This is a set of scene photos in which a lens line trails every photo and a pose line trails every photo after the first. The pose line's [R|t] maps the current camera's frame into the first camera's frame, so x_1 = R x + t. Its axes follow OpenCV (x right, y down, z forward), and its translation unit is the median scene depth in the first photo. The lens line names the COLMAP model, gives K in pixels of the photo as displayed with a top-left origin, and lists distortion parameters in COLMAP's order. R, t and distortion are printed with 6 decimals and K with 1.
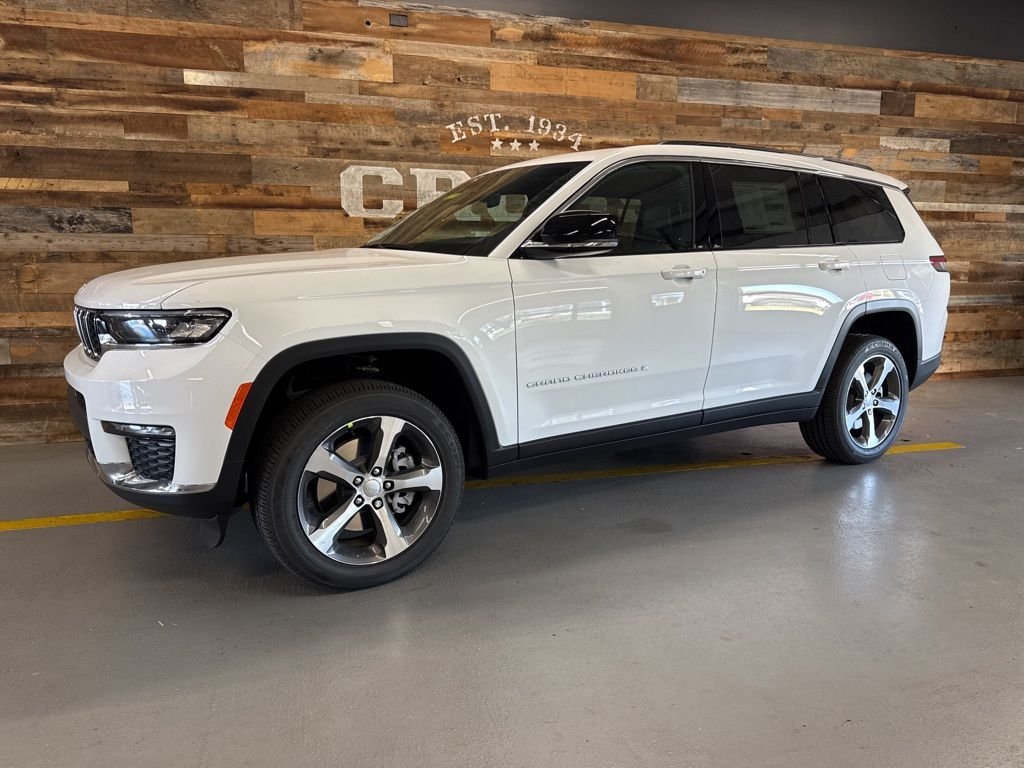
lens RADIAL K [[756.9, 0, 530.7], [0, 756.9, 396.4], [0, 0, 1]] dist [0.012286, -0.011015]
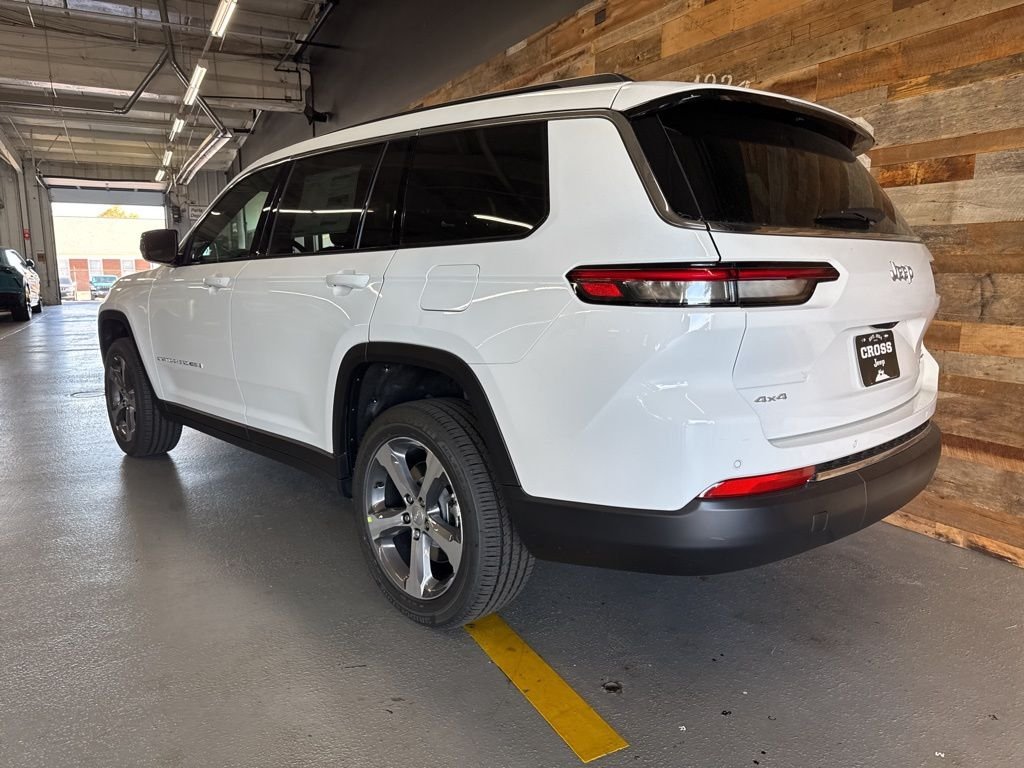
lens RADIAL K [[714.0, 0, 532.0], [0, 714.0, 390.2], [0, 0, 1]] dist [0.065873, -0.060552]
pose [[0.198537, 0.175342, -0.964281, 0.784122], [-0.161129, 0.976319, 0.144356, -0.144177], [0.966758, 0.126714, 0.222088, 0.759071]]
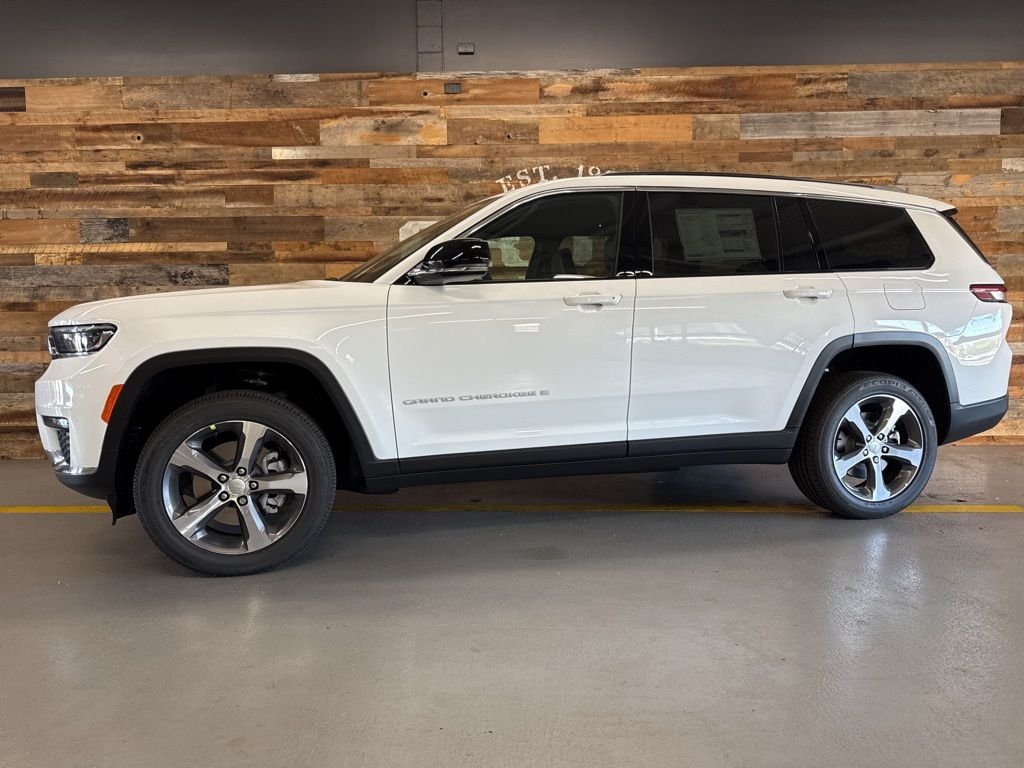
lens RADIAL K [[749.2, 0, 512.0], [0, 749.2, 404.6], [0, 0, 1]] dist [0.051614, -0.070792]
pose [[0.946965, 0.024513, -0.320400, 0.264999], [-0.047946, 0.996703, -0.065453, 0.027672], [0.317740, 0.077344, 0.945018, 0.029873]]
